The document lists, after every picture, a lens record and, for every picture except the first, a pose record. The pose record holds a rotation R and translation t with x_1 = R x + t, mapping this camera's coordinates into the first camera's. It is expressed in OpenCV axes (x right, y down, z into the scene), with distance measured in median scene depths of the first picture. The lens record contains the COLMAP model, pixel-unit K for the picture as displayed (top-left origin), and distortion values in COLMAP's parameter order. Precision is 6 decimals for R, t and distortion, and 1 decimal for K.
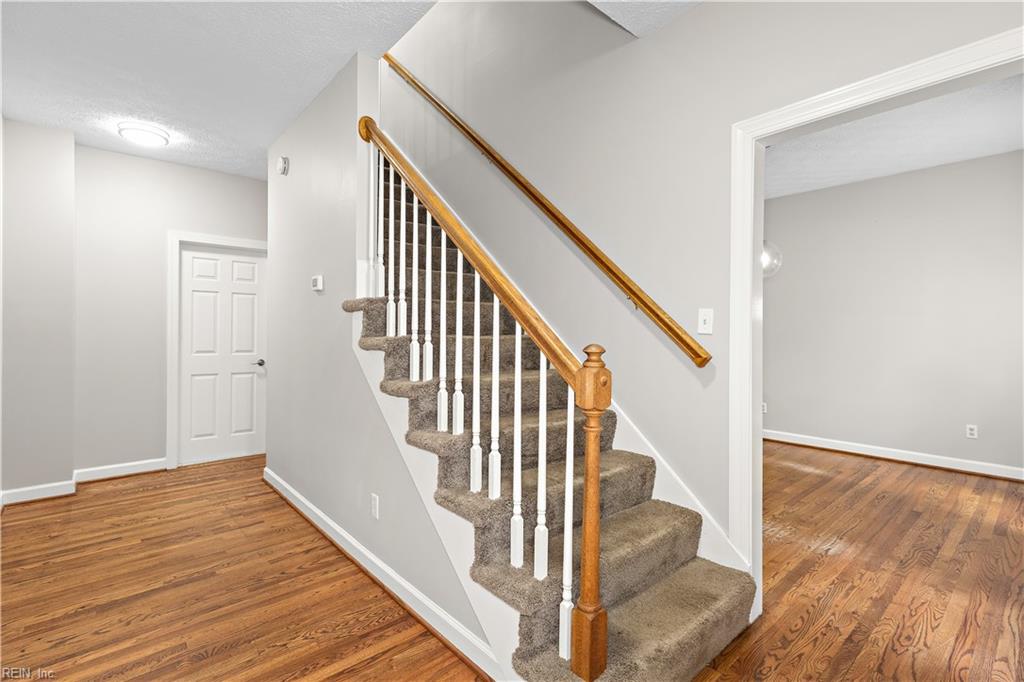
lens RADIAL K [[476.5, 0, 514.1], [0, 476.5, 337.7], [0, 0, 1]] dist [0.002269, -0.000275]
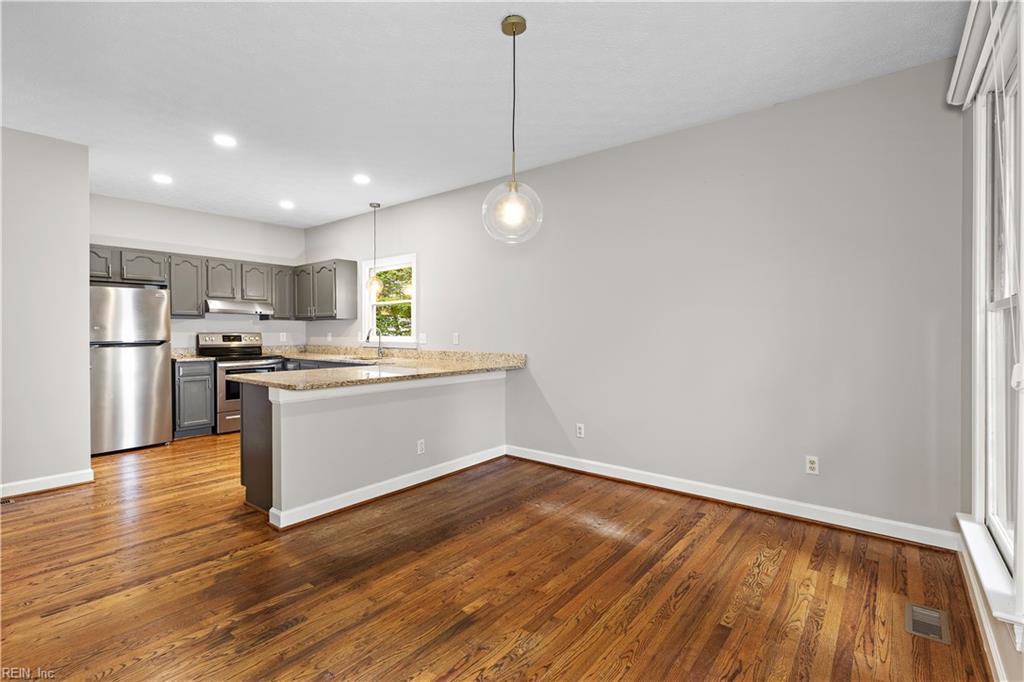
lens RADIAL K [[476.5, 0, 518.0], [0, 476.5, 337.2], [0, 0, 1]] dist [0.002269, -0.000275]
pose [[0.983026, -0.005522, 0.183386, 0.442096], [0.005512, 0.999985, 0.000561, -0.003627], [-0.183386, 0.000459, 0.983041, 0.420104]]
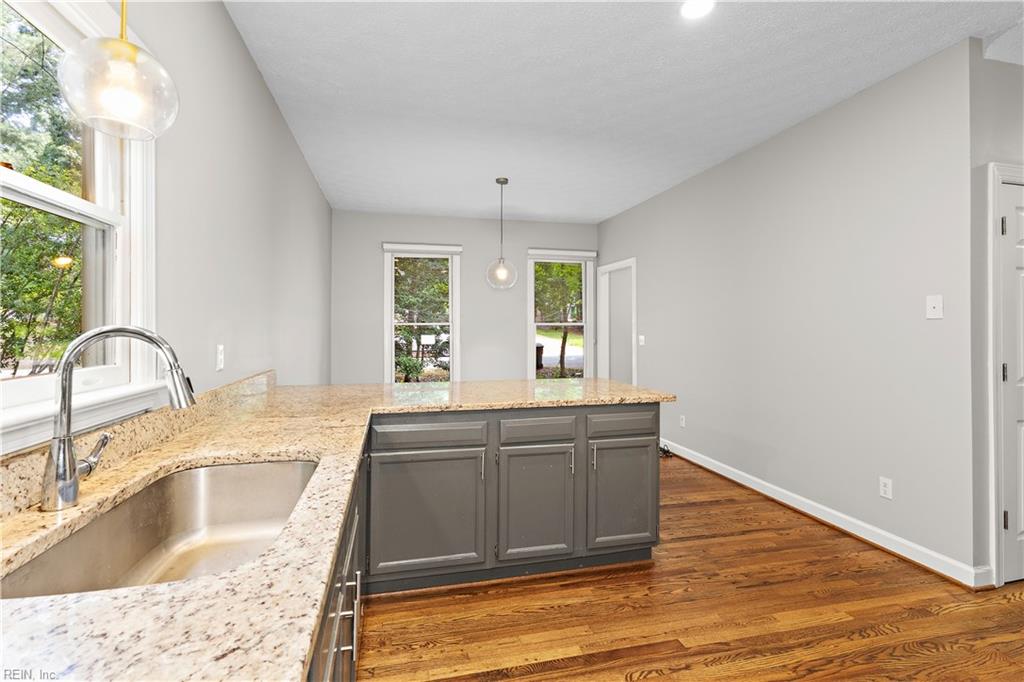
lens RADIAL K [[476.5, 0, 519.0], [0, 476.5, 327.8], [0, 0, 1]] dist [0.002269, -0.000275]
pose [[-0.896702, -0.005832, 0.442596, -0.064659], [-0.000861, 0.999934, 0.011432, -0.040373], [-0.442634, 0.009870, -0.896648, 2.221842]]
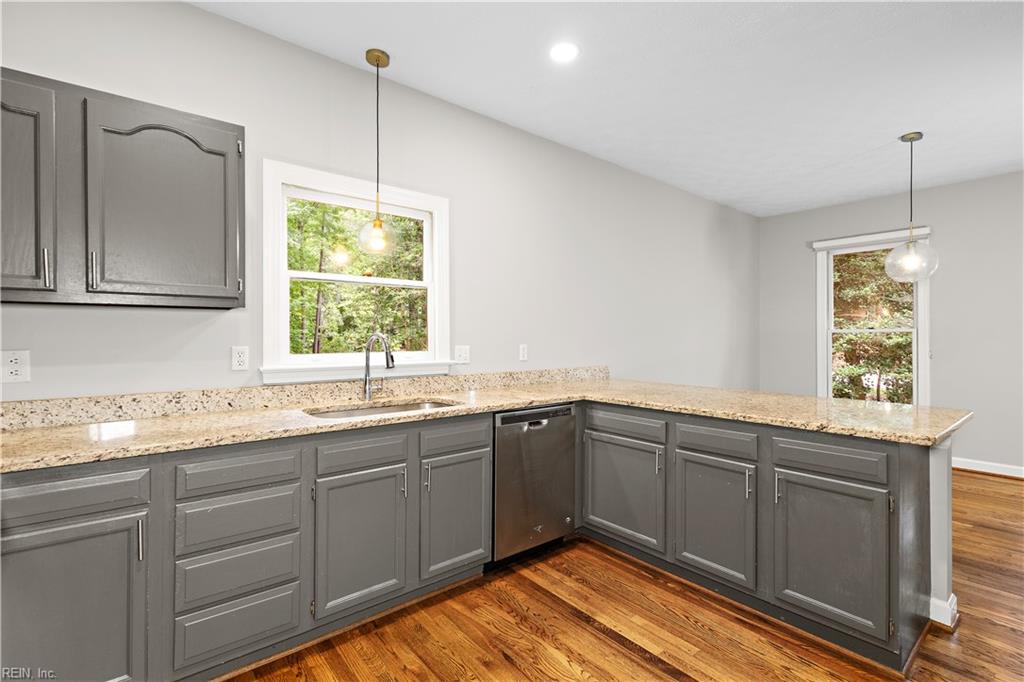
lens RADIAL K [[476.5, 0, 514.9], [0, 476.5, 336.0], [0, 0, 1]] dist [0.002269, -0.000275]
pose [[0.016586, -0.002791, 0.999859, -0.433916], [0.012557, 0.999918, 0.002583, -0.034770], [-0.999784, 0.012512, 0.016620, 1.865664]]
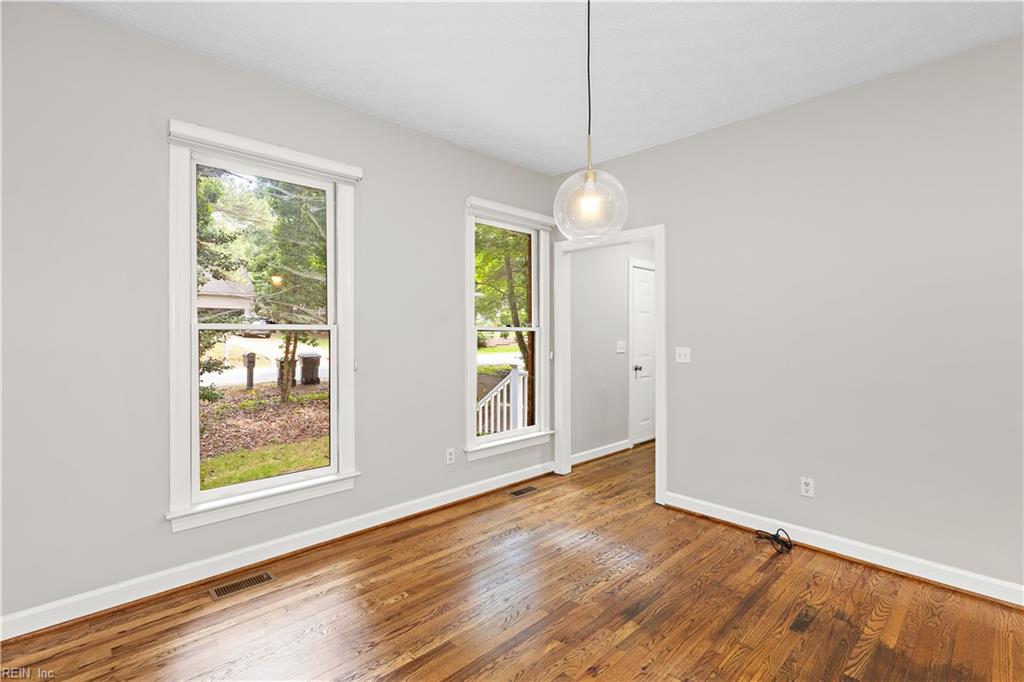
lens RADIAL K [[476.5, 0, 523.9], [0, 476.5, 323.2], [0, 0, 1]] dist [0.002269, -0.000275]
pose [[-0.997325, -0.007927, -0.072666, 0.671383], [-0.007250, 0.999928, -0.009585, -0.036047], [0.072737, -0.009032, -0.997310, 1.607649]]
